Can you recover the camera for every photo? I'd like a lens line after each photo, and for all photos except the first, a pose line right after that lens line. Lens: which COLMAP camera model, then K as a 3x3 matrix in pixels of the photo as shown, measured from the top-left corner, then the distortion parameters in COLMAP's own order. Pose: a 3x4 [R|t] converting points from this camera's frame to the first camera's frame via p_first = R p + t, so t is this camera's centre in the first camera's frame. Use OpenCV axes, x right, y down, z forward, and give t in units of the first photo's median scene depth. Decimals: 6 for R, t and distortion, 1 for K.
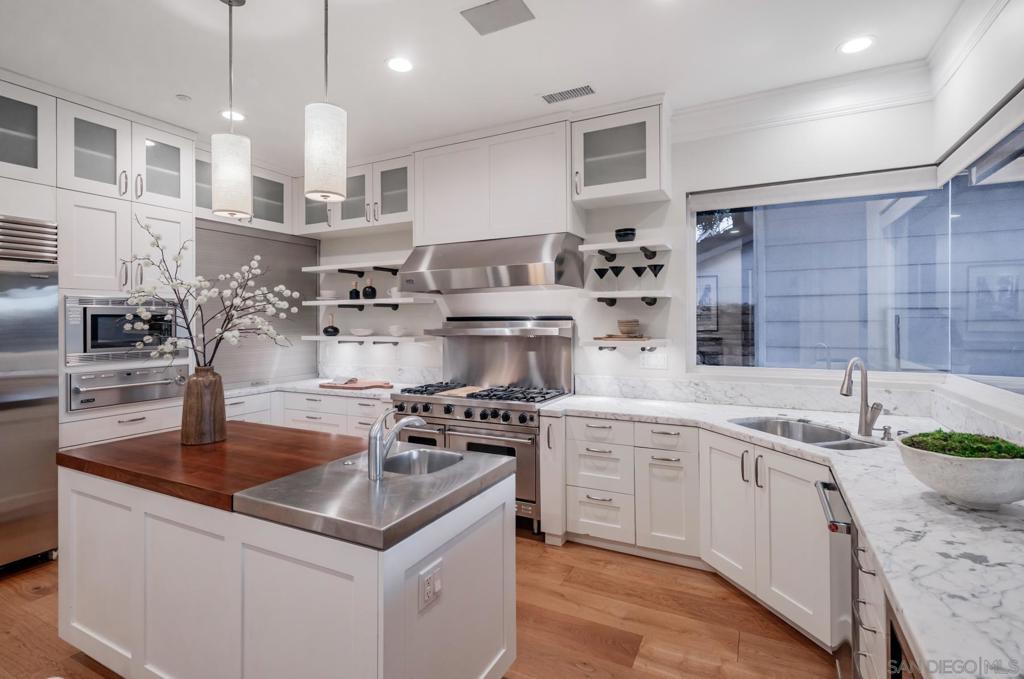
lens RADIAL K [[503.7, 0, 508.8], [0, 503.7, 322.1], [0, 0, 1]] dist [0.006967, 0.000484]
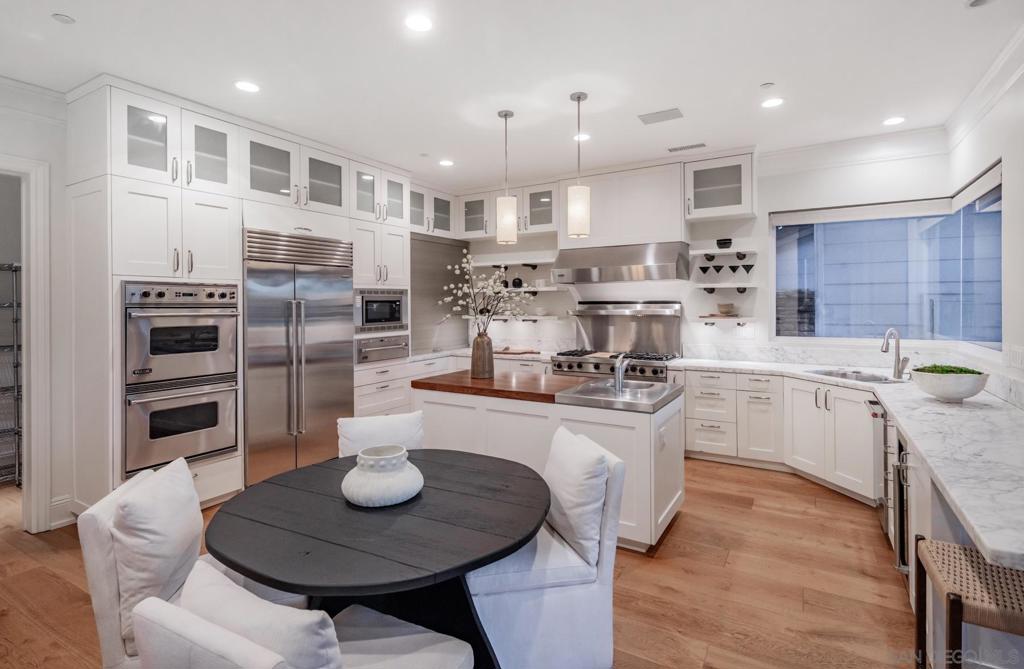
lens RADIAL K [[513.3, 0, 511.3], [0, 513.3, 304.7], [0, 0, 1]] dist [0.014379, -0.000896]
pose [[0.998536, -0.000674, -0.054084, -0.284093], [0.000828, 0.999996, 0.002828, -0.005946], [0.054082, -0.002869, 0.998532, -0.467168]]
